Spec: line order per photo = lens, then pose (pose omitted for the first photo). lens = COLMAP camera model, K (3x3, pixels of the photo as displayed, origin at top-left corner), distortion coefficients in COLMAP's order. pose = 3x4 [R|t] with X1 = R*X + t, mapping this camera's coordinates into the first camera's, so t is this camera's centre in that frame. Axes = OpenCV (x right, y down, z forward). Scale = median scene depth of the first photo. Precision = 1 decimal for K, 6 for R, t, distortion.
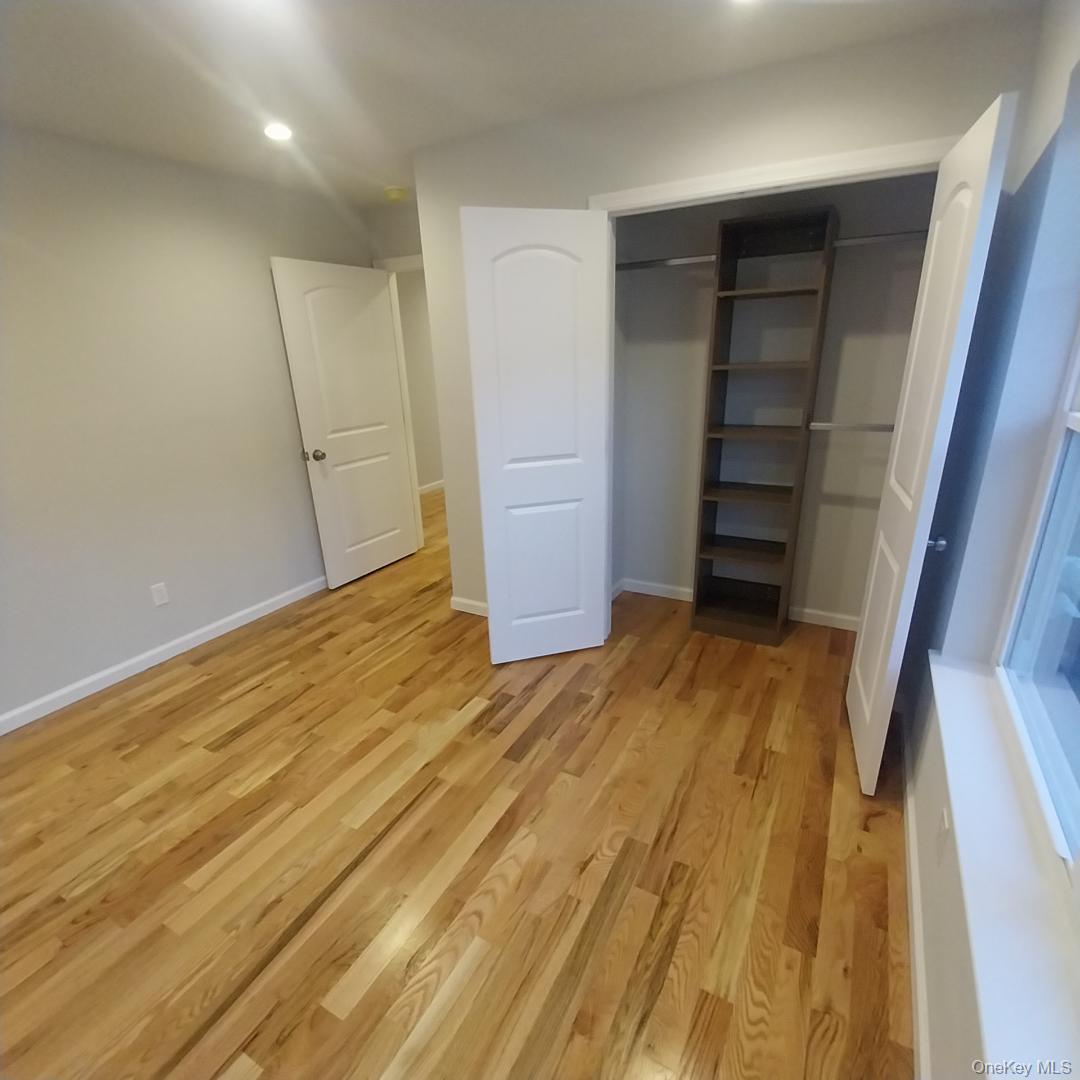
lens RADIAL K [[568.9, 0, 537.9], [0, 568.9, 551.1], [0, 0, 1]] dist [0.020759, -0.015908]
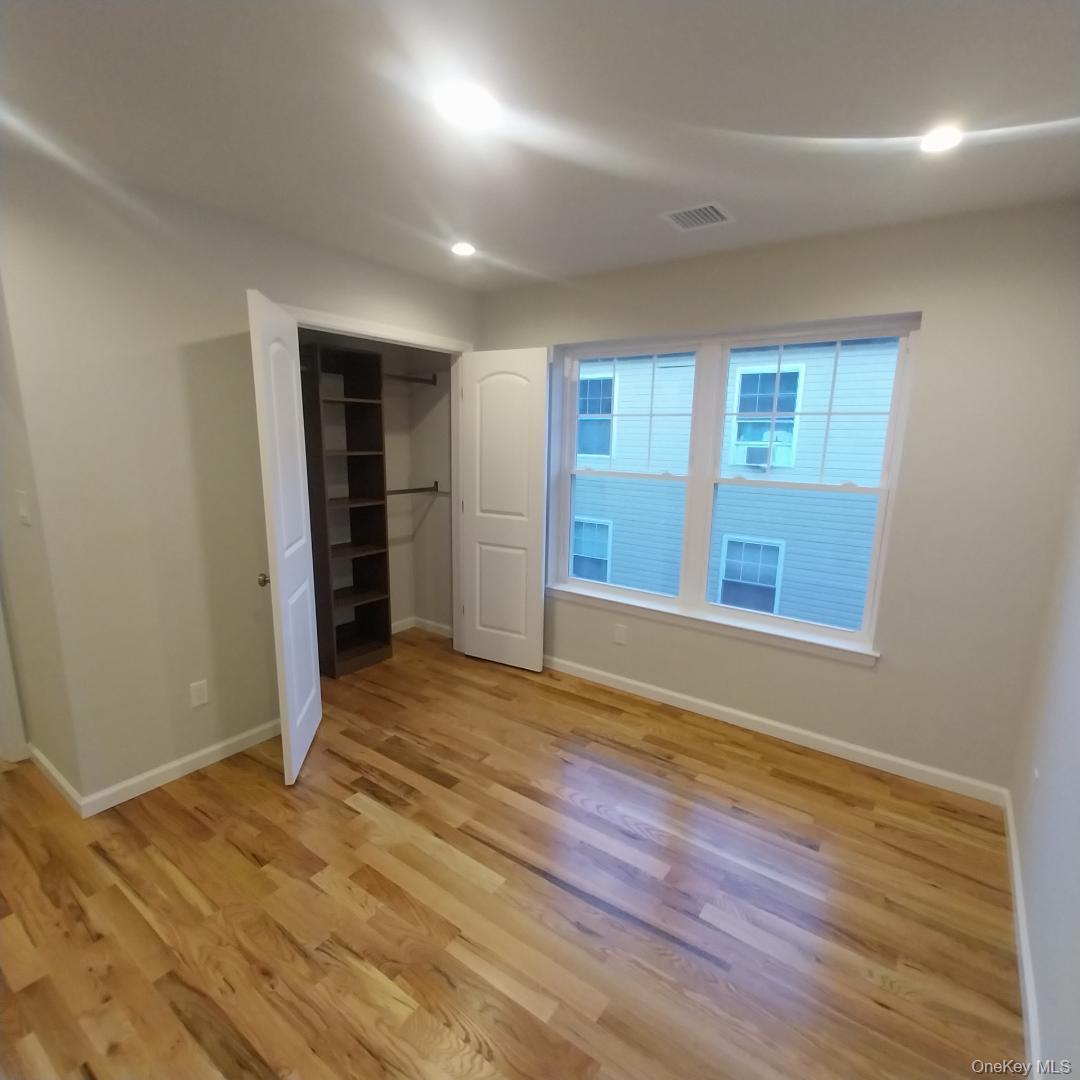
lens RADIAL K [[568.9, 0, 537.9], [0, 568.9, 551.1], [0, 0, 1]] dist [0.020759, -0.015908]
pose [[0.116696, -0.166062, 0.979186, -1.039238], [0.315006, 0.941205, 0.122079, -0.155551], [-0.941888, 0.294204, 0.162145, 0.508540]]
